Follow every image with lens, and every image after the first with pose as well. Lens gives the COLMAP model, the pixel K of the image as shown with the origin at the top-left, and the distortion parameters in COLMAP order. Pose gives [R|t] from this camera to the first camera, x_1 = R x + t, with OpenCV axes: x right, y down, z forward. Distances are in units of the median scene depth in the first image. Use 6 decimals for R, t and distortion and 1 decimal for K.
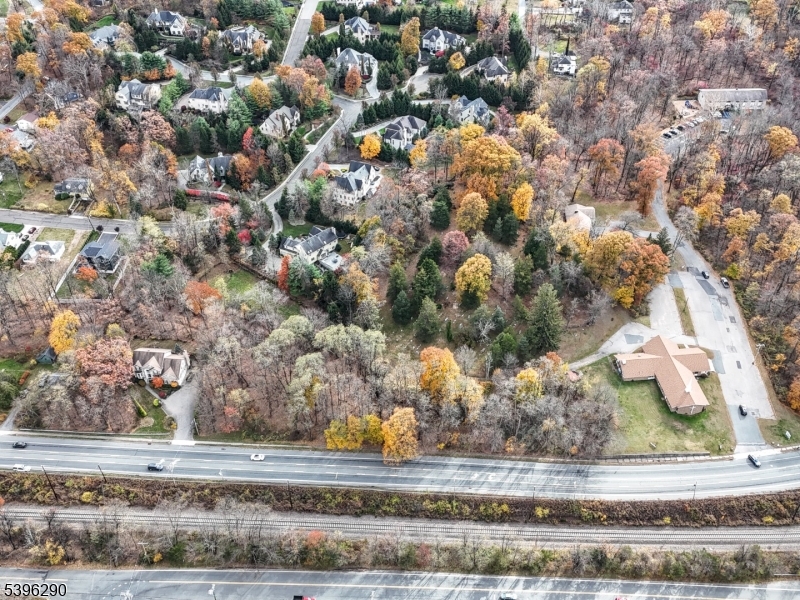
lens RADIAL K [[754.4, 0, 400.0], [0, 754.4, 300.0], [0, 0, 1]] dist [0.070060, -0.014813]
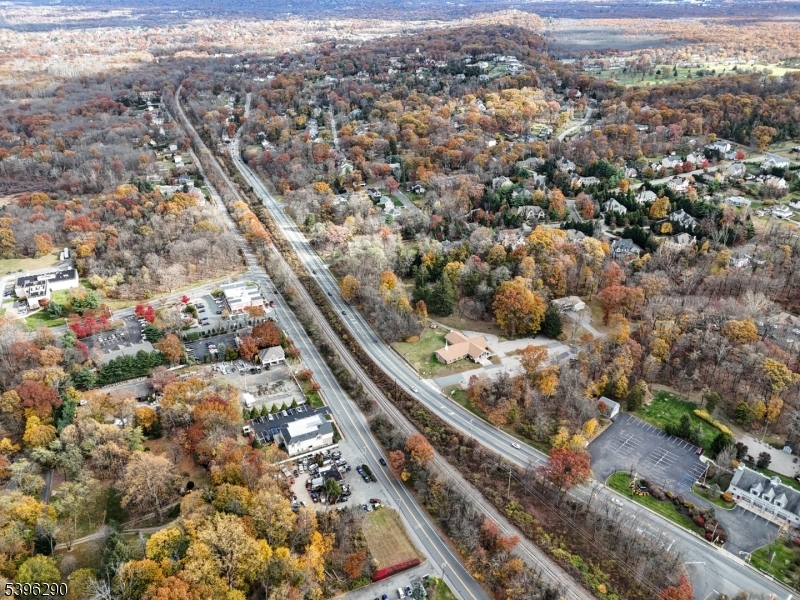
lens RADIAL K [[598.0, 0, 400.0], [0, 598.0, 300.0], [0, 0, 1]] dist [0.099511, -0.099451]
pose [[0.457314, 0.414473, -0.786814, 1.249537], [-0.583771, 0.807351, 0.085991, -0.024002], [0.670876, 0.419994, 0.611171, 0.053283]]
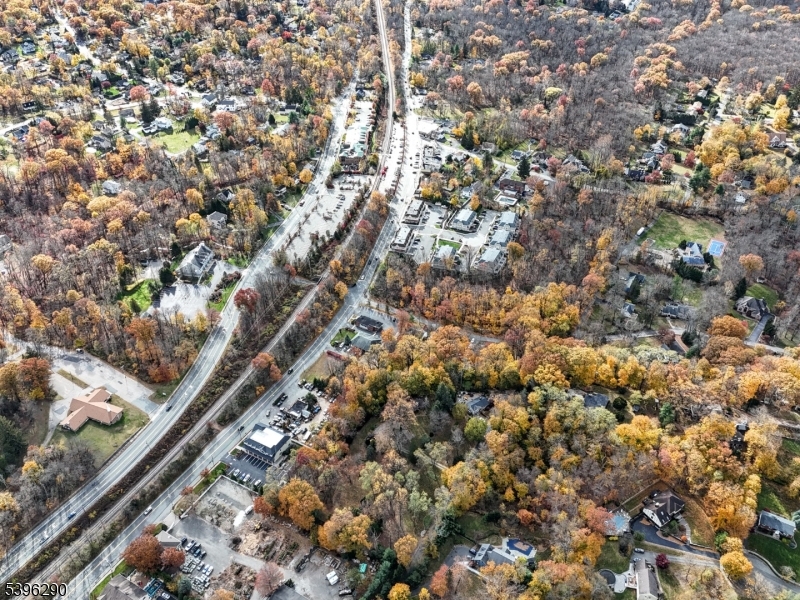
lens RADIAL K [[718.1, 0, 390.7], [0, 718.1, 300.2], [0, 0, 1]] dist [0.127952, -0.193977]
pose [[0.478101, -0.523473, 0.705263, -0.340013], [0.579634, 0.791342, 0.194427, -0.030763], [-0.659881, 0.315839, 0.681764, -0.609864]]
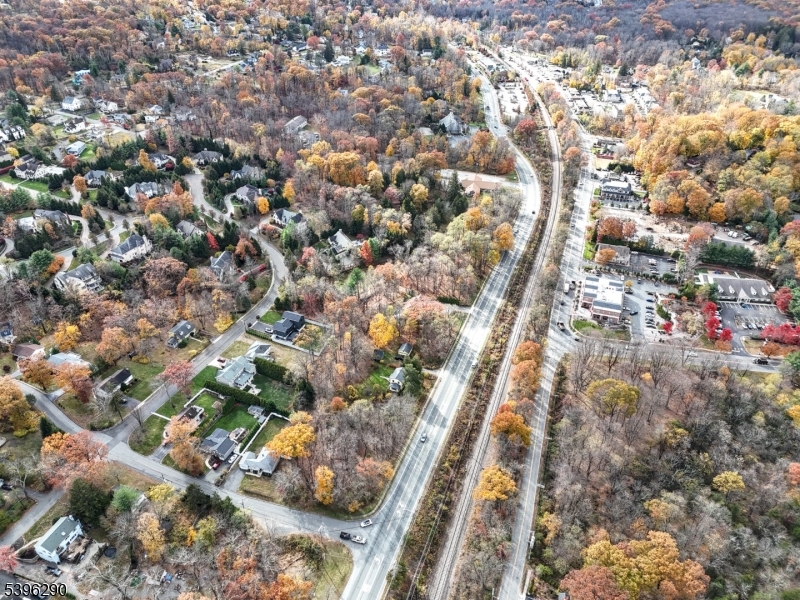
lens RADIAL K [[598.0, 0, 400.0], [0, 598.0, 300.0], [0, 0, 1]] dist [0.099511, -0.099451]
pose [[0.272849, -0.527976, 0.804236, -1.323080], [0.623283, 0.733804, 0.270279, -0.286485], [-0.732852, 0.427521, 0.529296, 0.347542]]
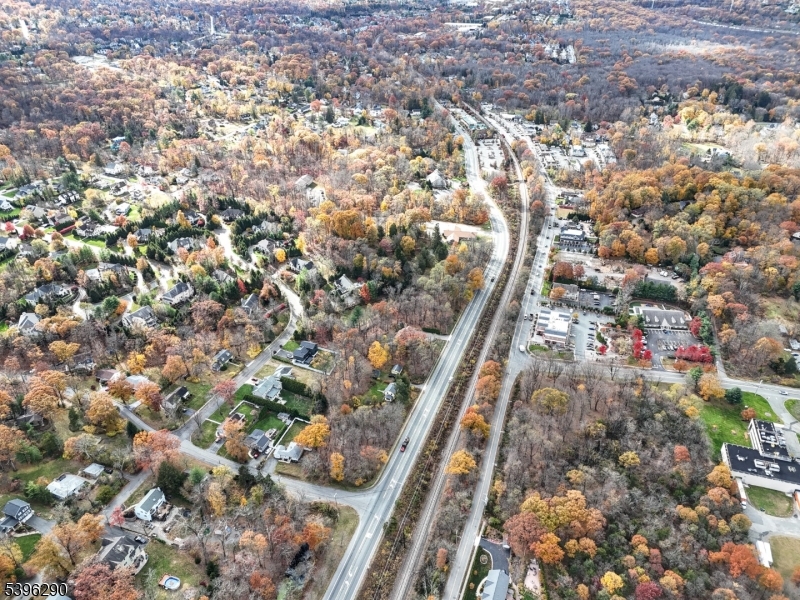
lens RADIAL K [[598.0, 0, 400.0], [0, 598.0, 300.0], [0, 0, 1]] dist [0.099511, -0.099451]
pose [[0.262871, -0.489340, 0.831532, -1.586649], [0.633094, 0.737839, 0.234064, -0.365920], [-0.728073, 0.464910, 0.503754, 0.161089]]
